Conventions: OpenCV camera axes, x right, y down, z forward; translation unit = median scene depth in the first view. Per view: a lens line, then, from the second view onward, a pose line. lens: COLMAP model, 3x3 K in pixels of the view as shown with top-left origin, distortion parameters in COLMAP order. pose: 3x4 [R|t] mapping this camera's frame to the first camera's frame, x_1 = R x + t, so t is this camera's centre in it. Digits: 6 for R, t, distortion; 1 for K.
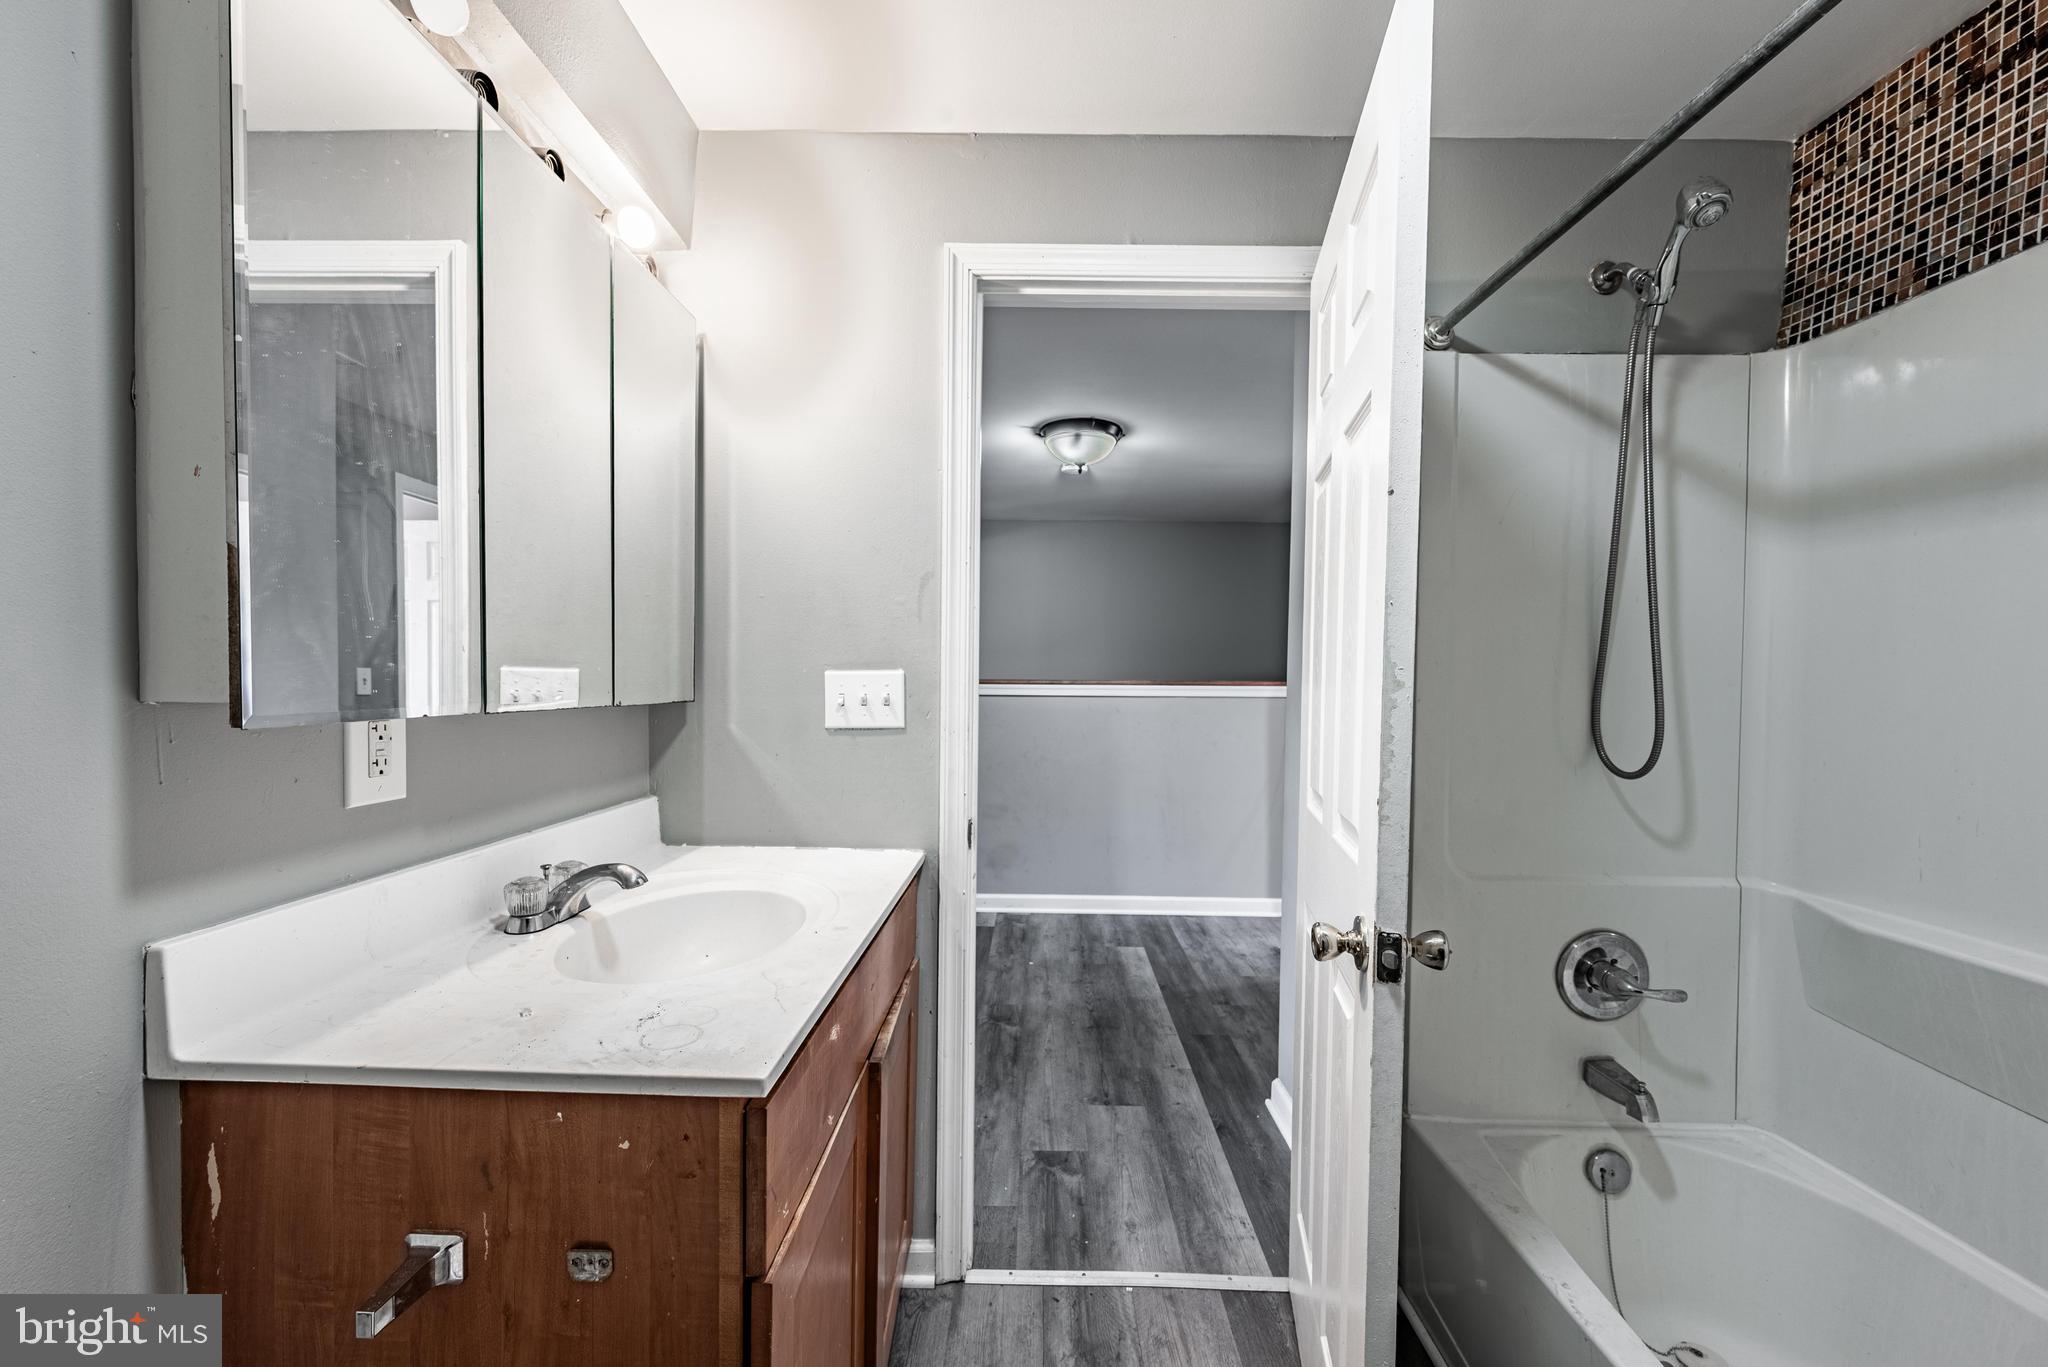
lens RADIAL K [[821.4, 0, 1024.2], [0, 821.4, 691.8], [0, 0, 1]] dist [-0.000536, -0.000144]
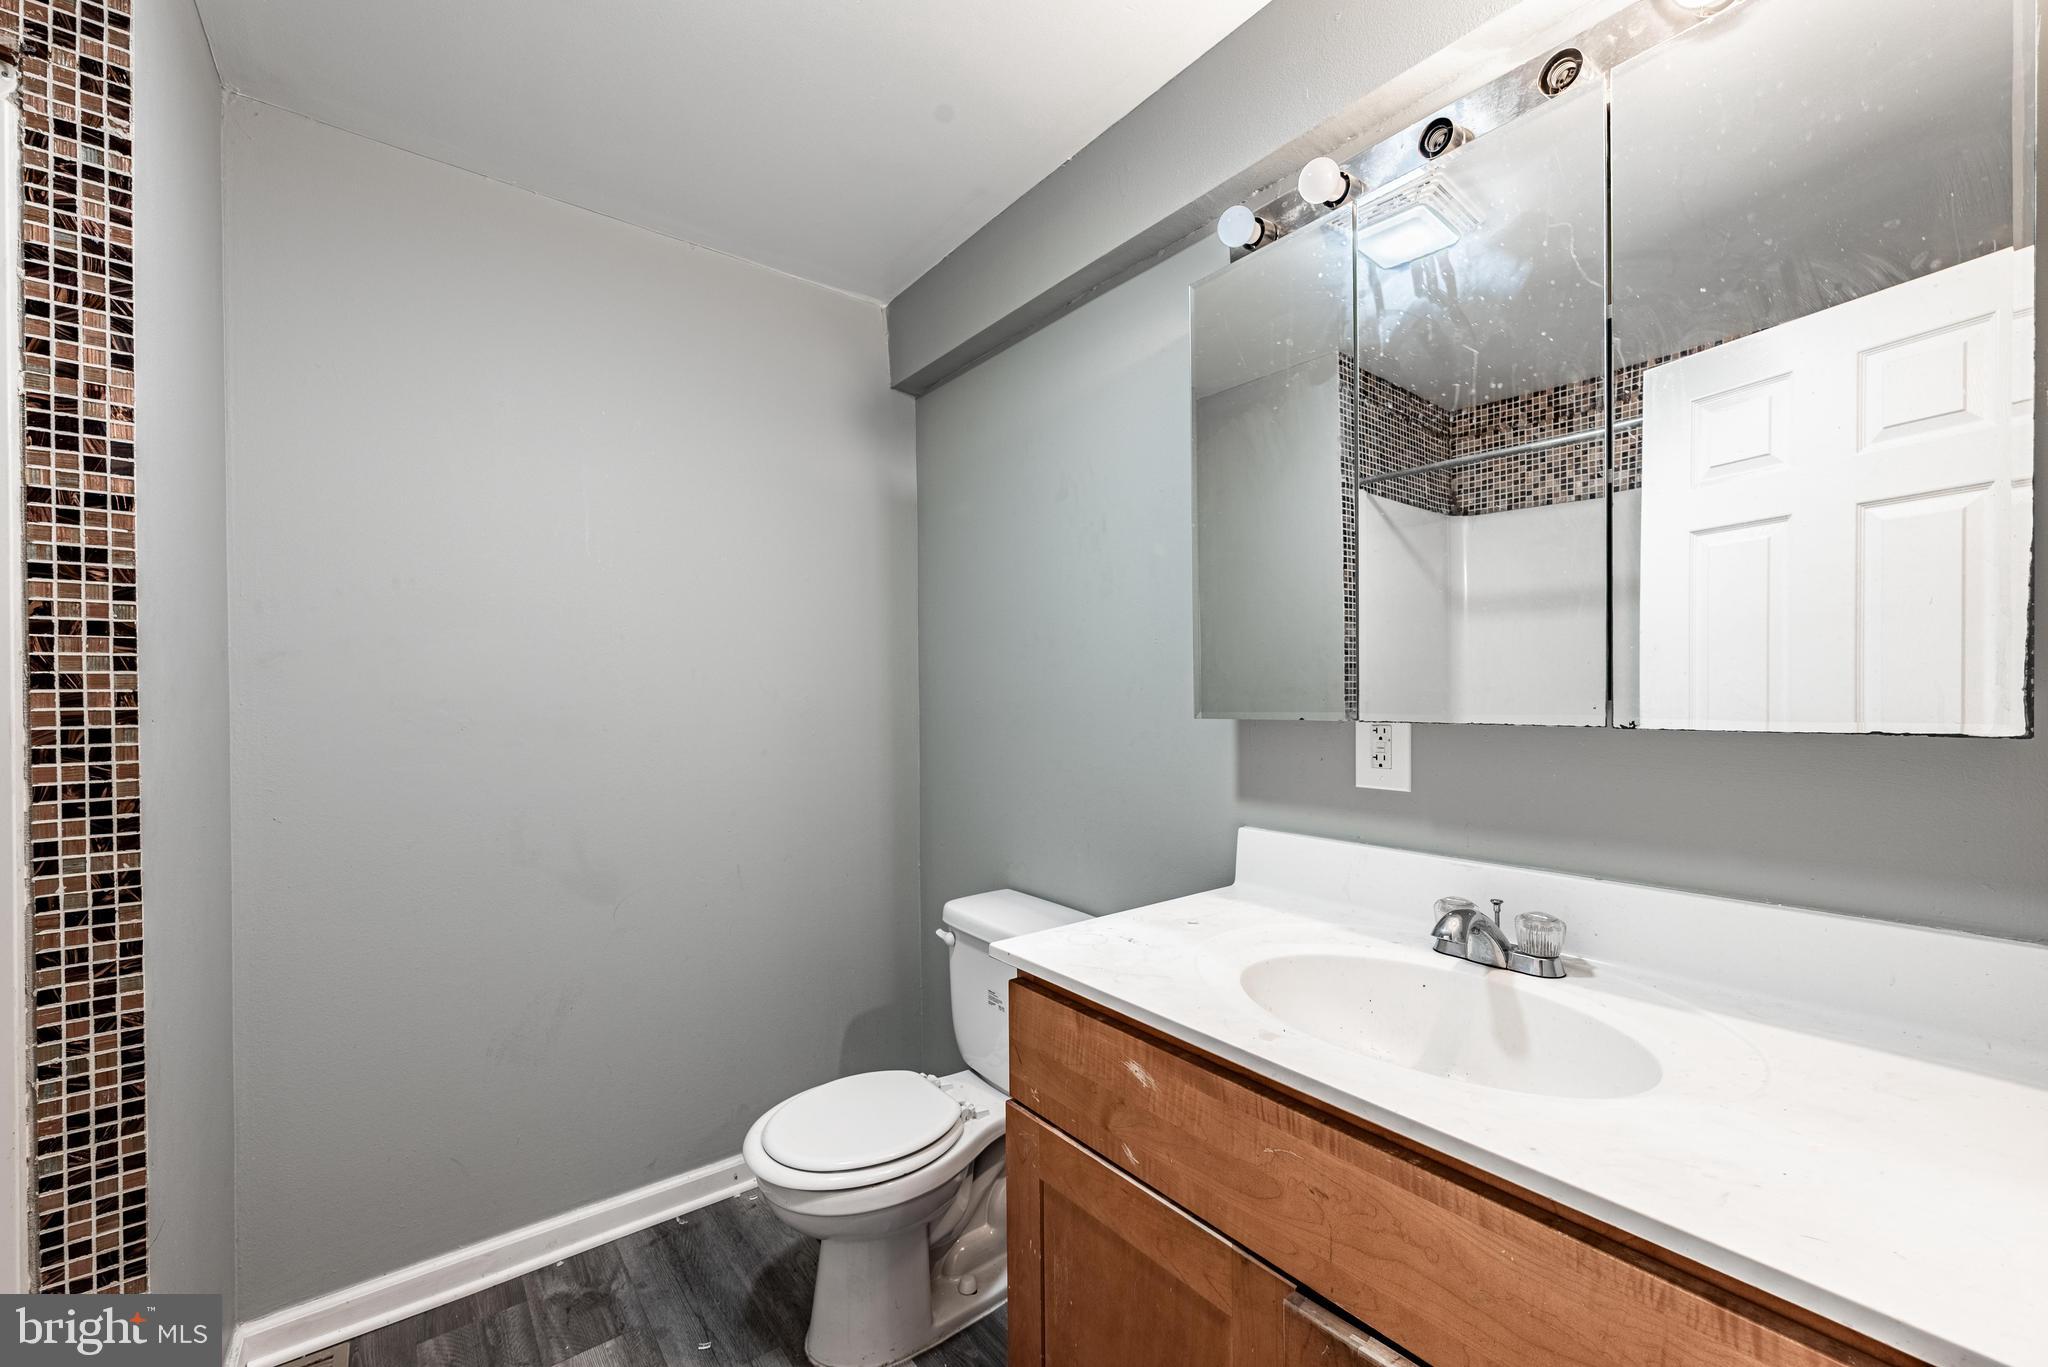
lens RADIAL K [[821.4, 0, 1022.1], [0, 821.4, 690.6], [0, 0, 1]] dist [-0.000536, -0.000144]
pose [[-0.776294, -0.007591, -0.630326, 0.451829], [-0.010126, 0.999949, 0.000428, -0.013527], [0.630290, 0.006715, -0.776331, 1.615518]]
